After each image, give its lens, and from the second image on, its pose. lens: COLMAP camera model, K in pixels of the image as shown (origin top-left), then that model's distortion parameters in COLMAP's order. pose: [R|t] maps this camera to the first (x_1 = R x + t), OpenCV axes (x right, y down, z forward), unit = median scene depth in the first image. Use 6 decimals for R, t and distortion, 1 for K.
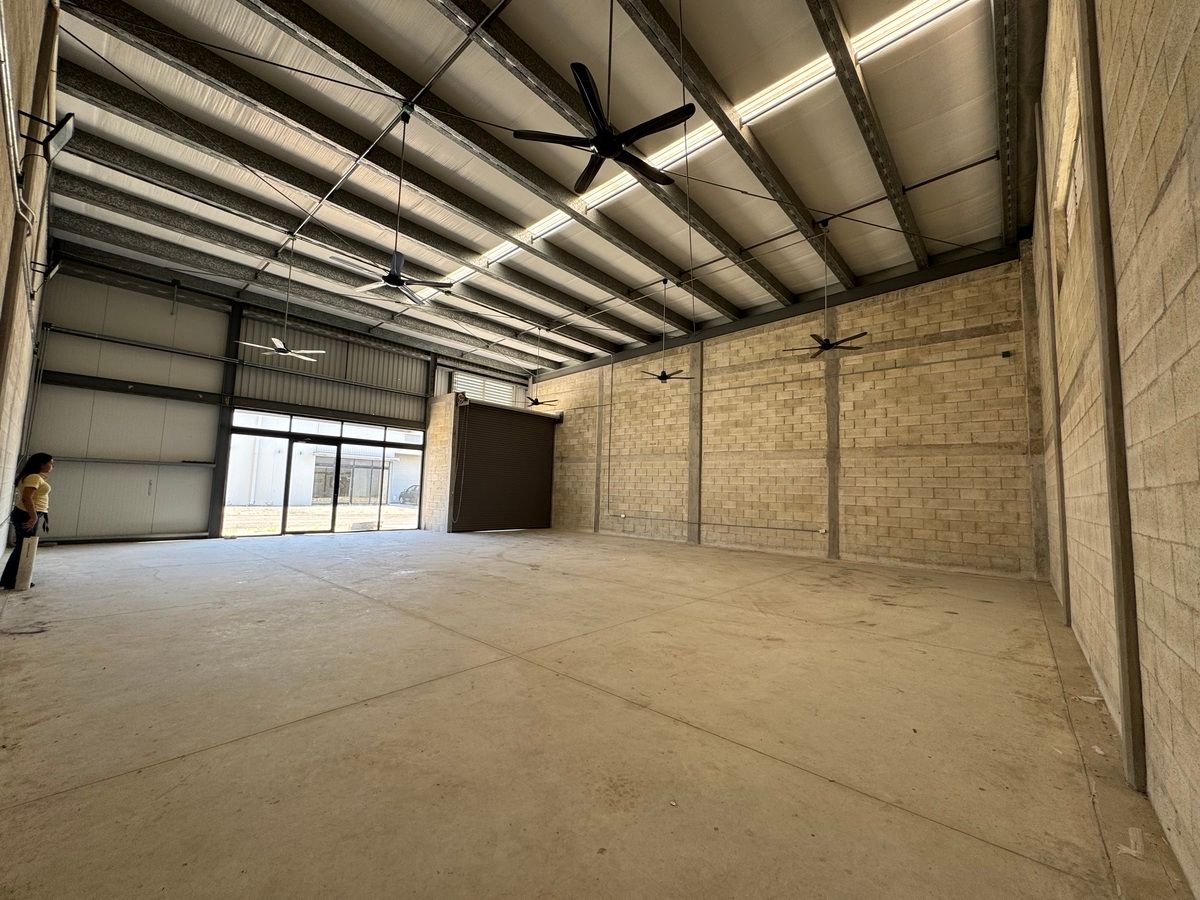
lens RADIAL K [[478.9, 0, 598.3], [0, 478.9, 462.6], [0, 0, 1]] dist [0.002357, -0.000555]
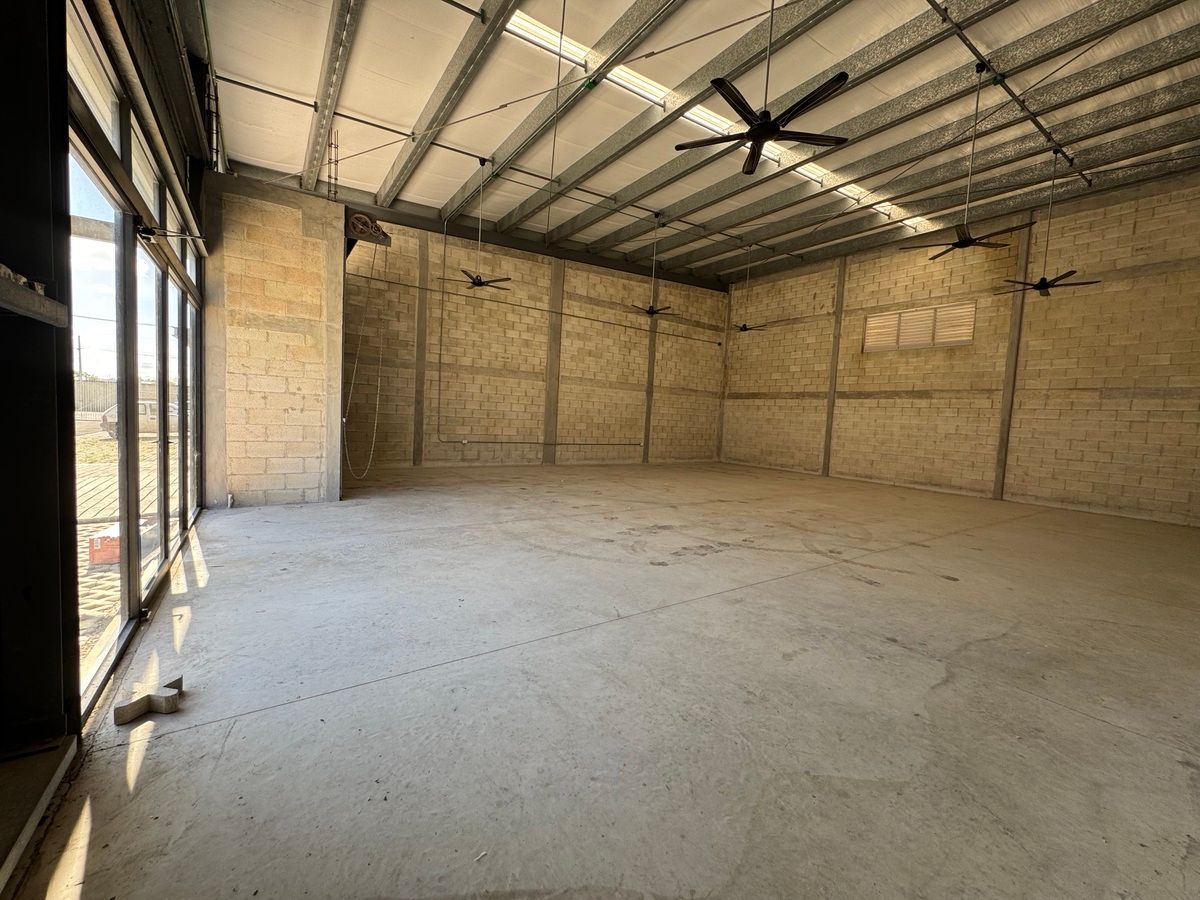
lens RADIAL K [[478.9, 0, 597.1], [0, 478.9, 456.0], [0, 0, 1]] dist [0.002357, -0.000555]
pose [[0.248420, -0.101139, 0.963358, -0.708283], [-0.103633, 0.986051, 0.130245, 0.006576], [-0.963093, -0.132191, 0.234474, 0.615824]]
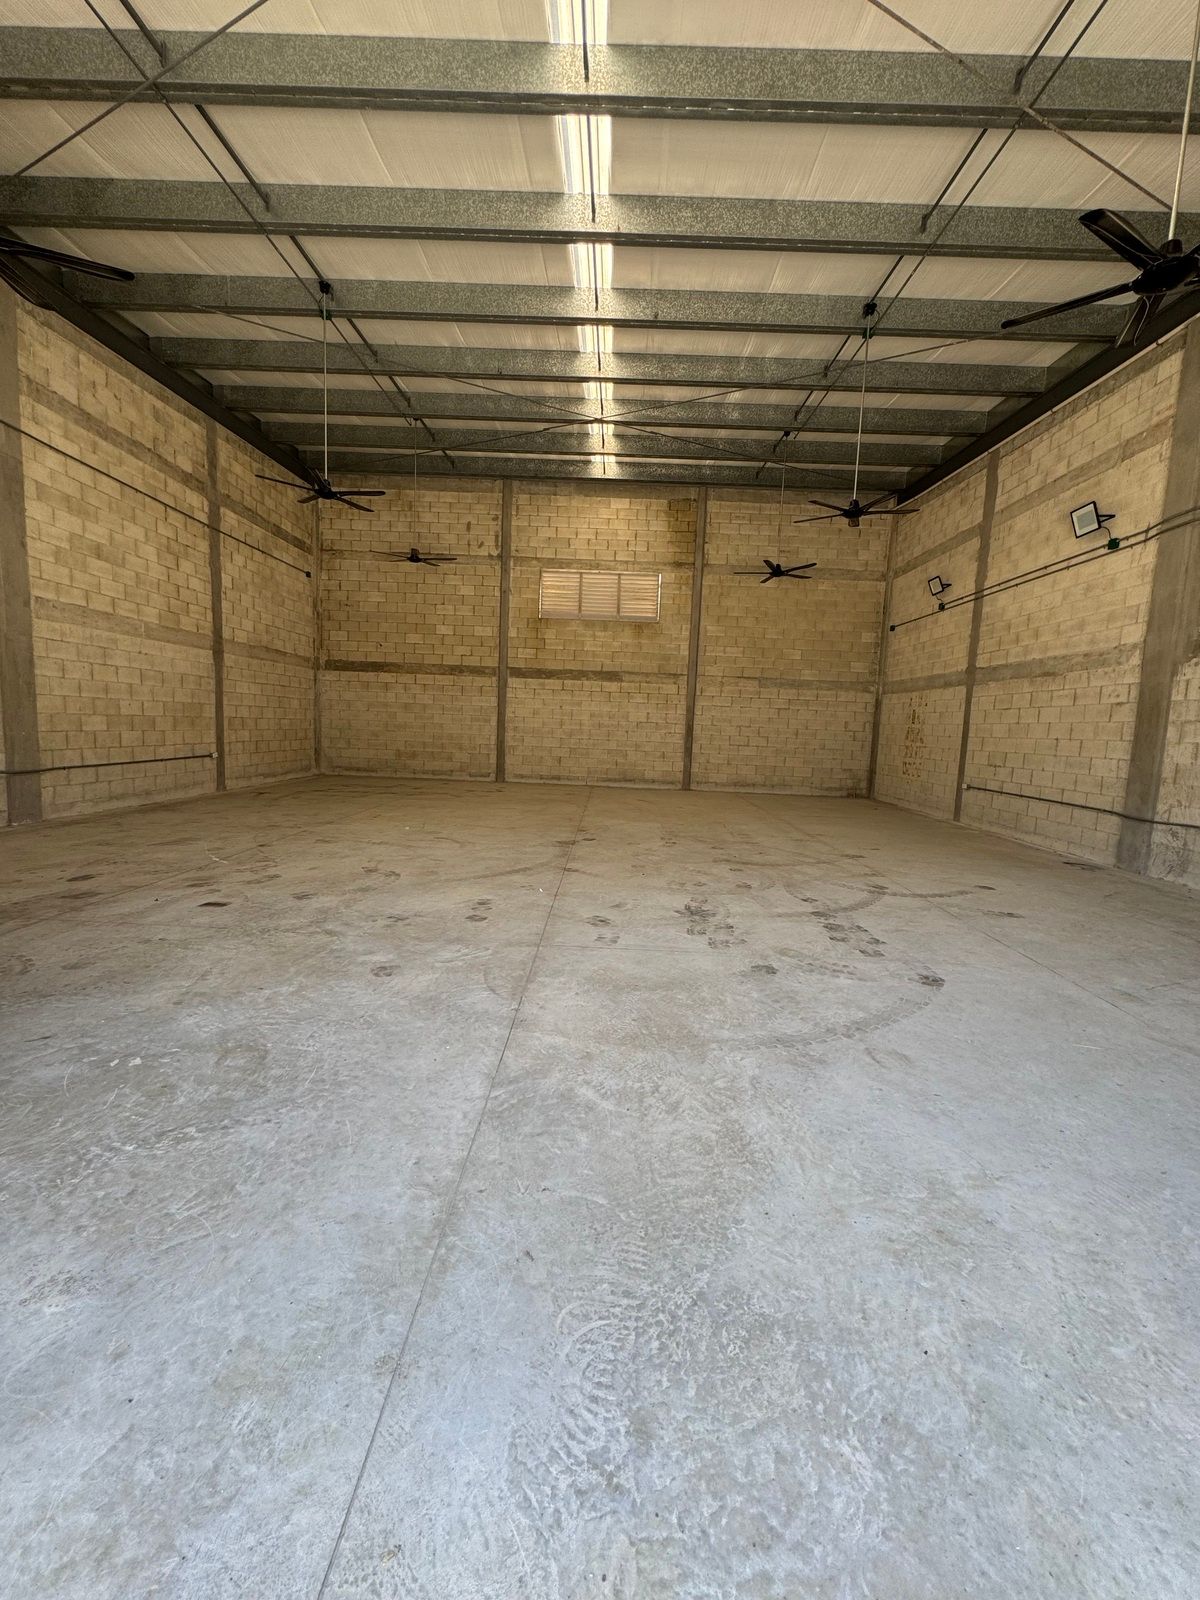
lens RADIAL K [[638.5, 0, 598.3], [0, 638.5, 801.9], [0, 0, 1]] dist [0.002357, -0.000555]
pose [[-0.636145, -0.153421, 0.756162, -0.479567], [-0.111131, 0.988032, 0.106974, 0.036670], [-0.763524, -0.015982, -0.645582, 0.911739]]
